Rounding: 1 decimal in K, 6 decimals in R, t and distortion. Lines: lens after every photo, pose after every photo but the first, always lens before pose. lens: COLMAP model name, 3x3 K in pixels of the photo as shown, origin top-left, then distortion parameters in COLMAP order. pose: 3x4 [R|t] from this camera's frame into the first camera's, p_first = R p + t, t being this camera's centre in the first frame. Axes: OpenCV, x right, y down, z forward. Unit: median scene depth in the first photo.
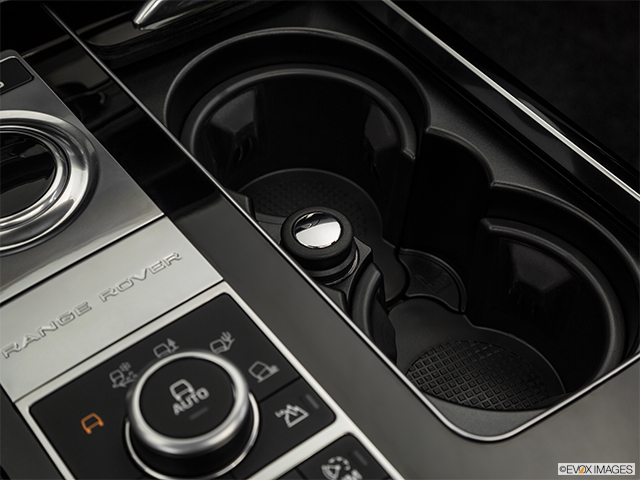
lens RADIAL K [[1202.7, 0, 323.6], [0, 1202.7, 240.6], [0, 0, 1]] dist [0.087010, 0.000000]
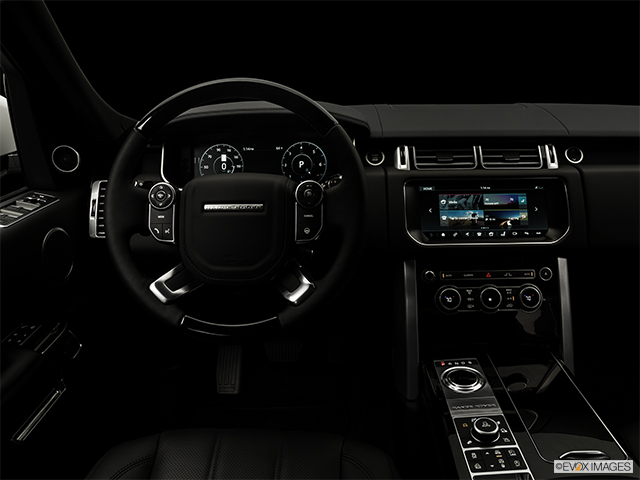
lens RADIAL K [[491.0, 0, 318.5], [0, 491.0, 239.1], [0, 0, 1]] dist [-0.098901, 0.001455]
pose [[0.782708, 0.170671, -0.598531, 0.294329], [-0.437097, 0.835338, -0.333402, 0.342507], [0.443074, 0.522572, 0.728426, -0.823465]]
